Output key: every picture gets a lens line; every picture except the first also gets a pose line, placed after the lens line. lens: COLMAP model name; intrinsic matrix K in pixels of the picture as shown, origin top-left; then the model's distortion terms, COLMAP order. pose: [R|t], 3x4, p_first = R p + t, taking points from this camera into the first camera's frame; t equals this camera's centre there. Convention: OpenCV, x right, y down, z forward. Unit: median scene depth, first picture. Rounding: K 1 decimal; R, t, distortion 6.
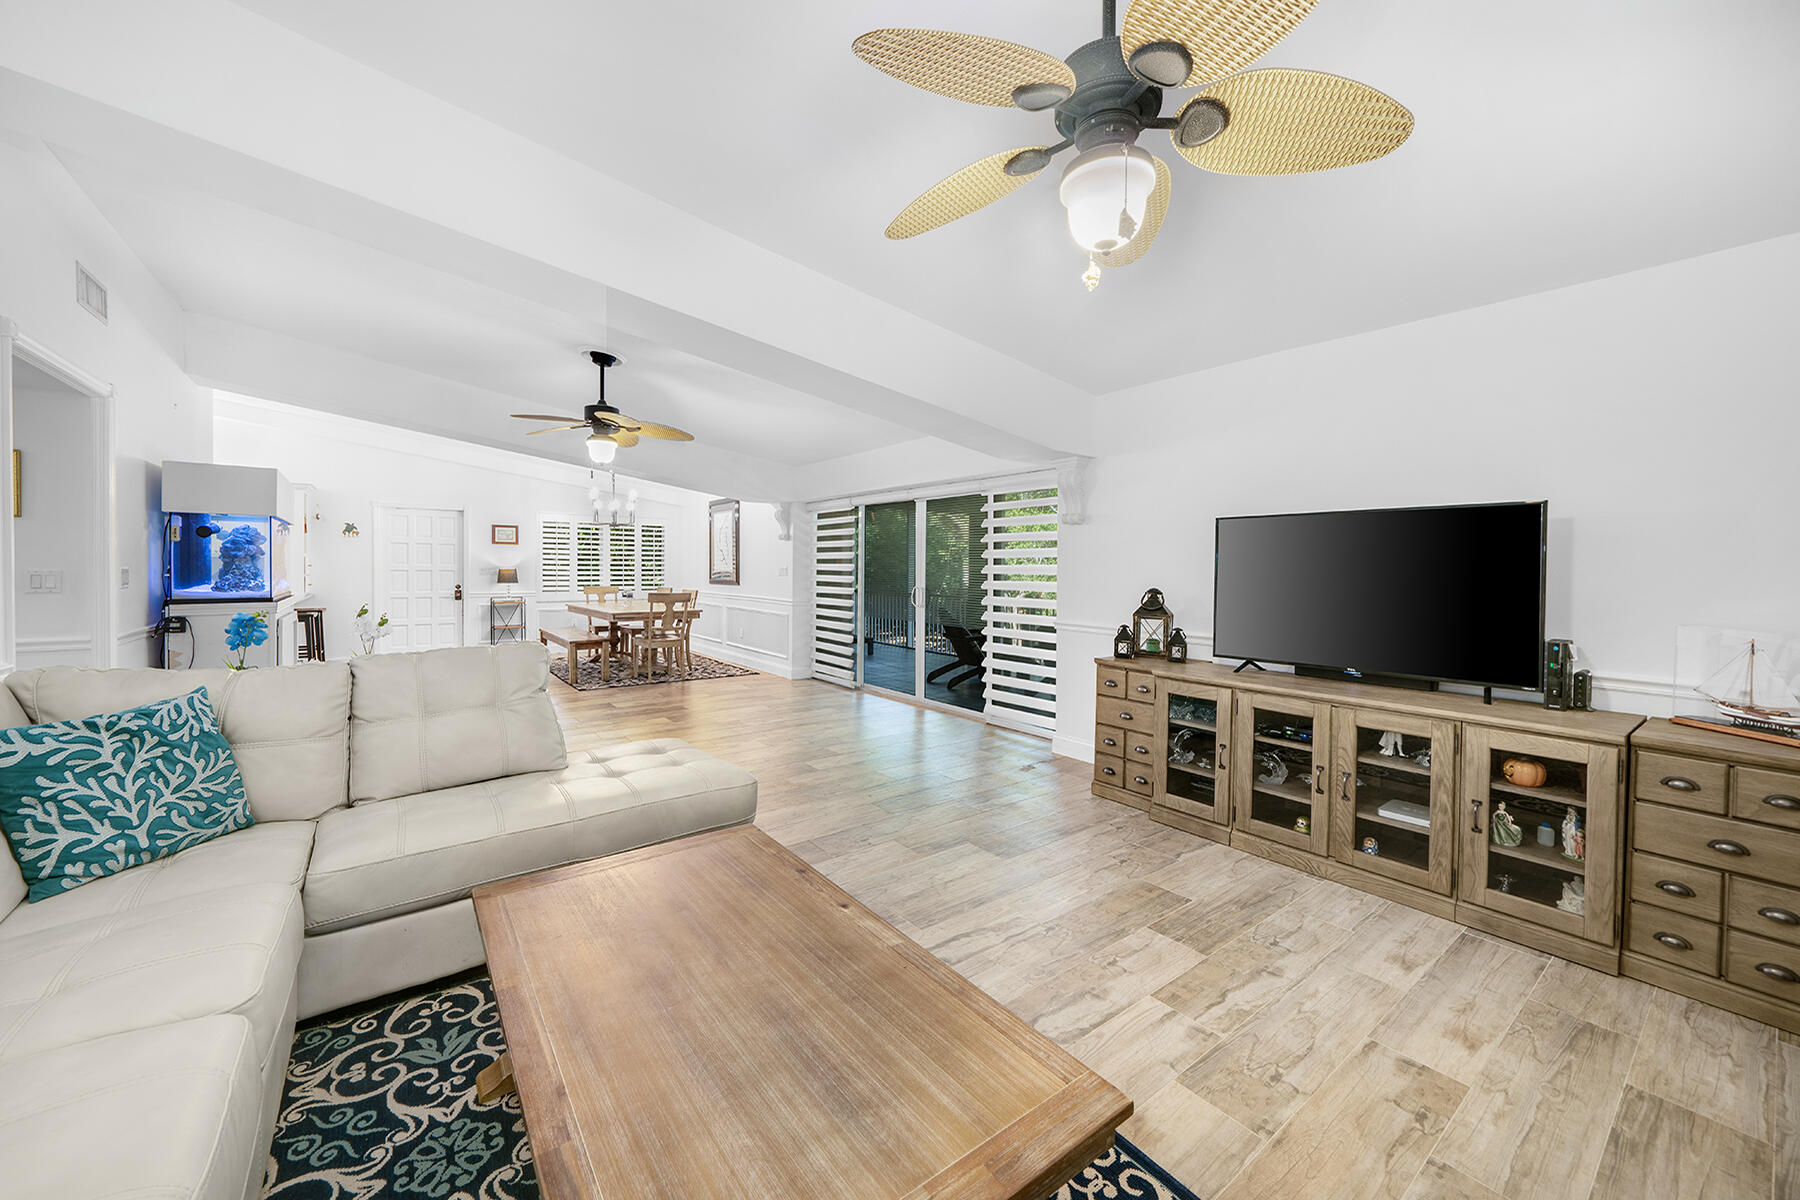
lens RADIAL K [[666.2, 0, 865.7], [0, 666.2, 575.3], [0, 0, 1]] dist [-0.002986, 0.000010]
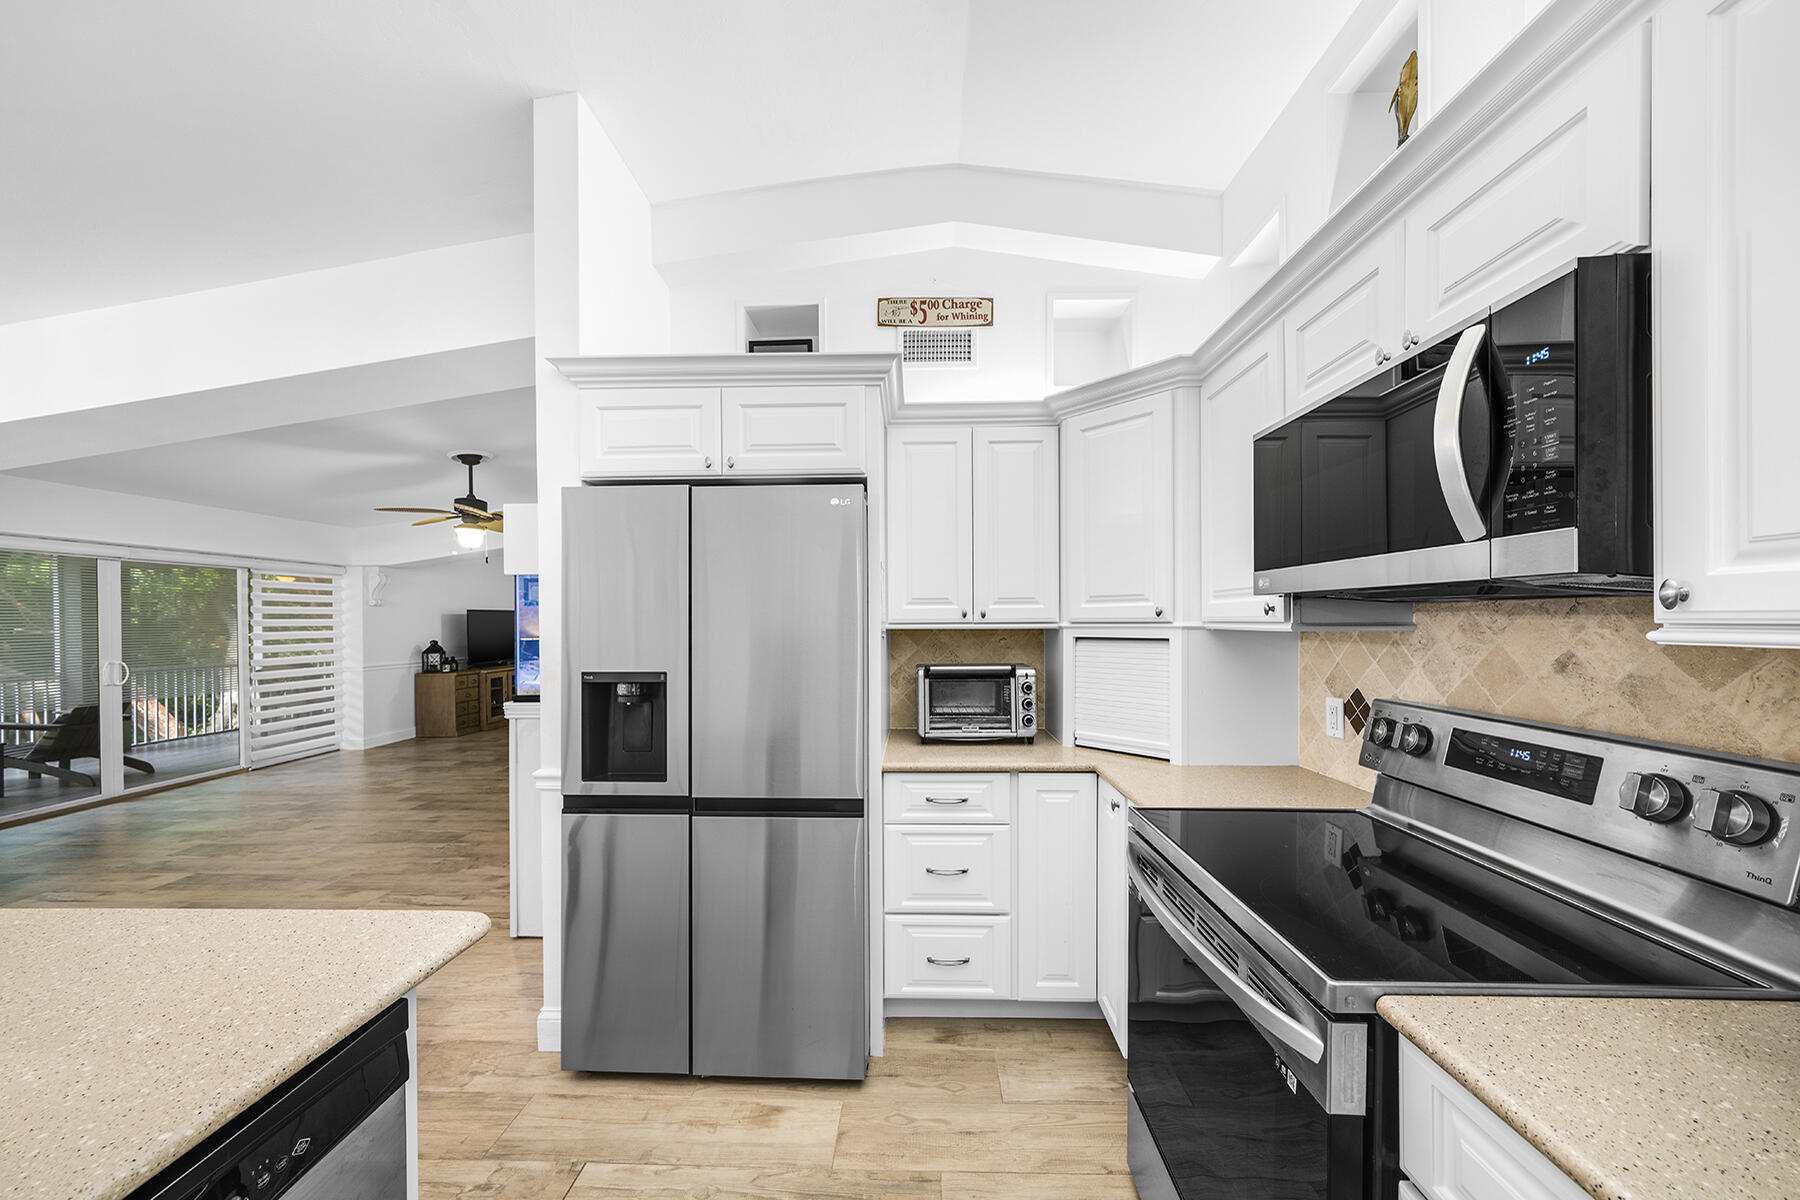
lens RADIAL K [[644.0, 0, 914.8], [0, 644.0, 618.5], [0, 0, 1]] dist [0.000676, -0.000086]
pose [[-0.801275, 0.003069, 0.598288, -2.074673], [0.016033, 0.999738, 0.016344, -0.060555], [-0.598081, 0.022688, -0.801115, 1.769869]]
